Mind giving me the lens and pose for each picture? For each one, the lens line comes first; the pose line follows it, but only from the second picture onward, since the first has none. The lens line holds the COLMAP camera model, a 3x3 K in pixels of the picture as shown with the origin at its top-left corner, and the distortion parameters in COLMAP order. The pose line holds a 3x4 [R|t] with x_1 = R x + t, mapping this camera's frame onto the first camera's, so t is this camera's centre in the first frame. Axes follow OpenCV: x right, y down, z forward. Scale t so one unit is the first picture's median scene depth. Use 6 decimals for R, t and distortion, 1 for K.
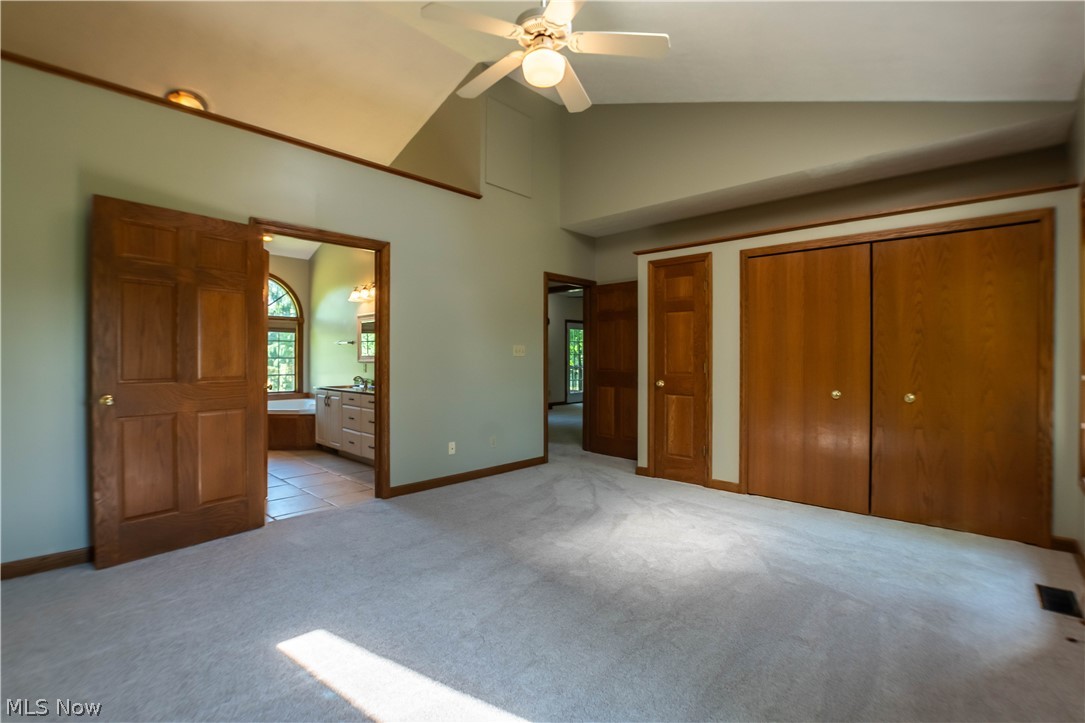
lens RADIAL K [[494.2, 0, 538.5], [0, 494.2, 360.1], [0, 0, 1]] dist [-0.035356, 0.000448]
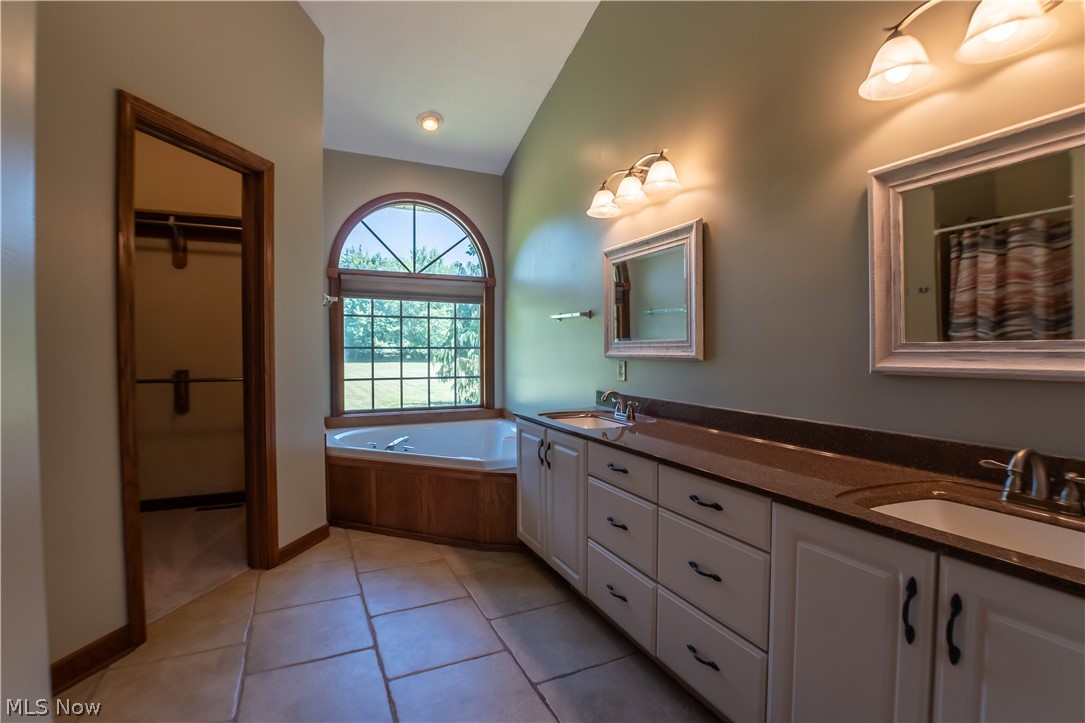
lens RADIAL K [[494.2, 0, 538.5], [0, 494.2, 360.1], [0, 0, 1]] dist [-0.035356, 0.000448]
pose [[0.932403, 0.004986, -0.361386, -0.227409], [0.002684, 0.999782, 0.020719, -0.001938], [0.361410, -0.020288, 0.932186, 0.488667]]
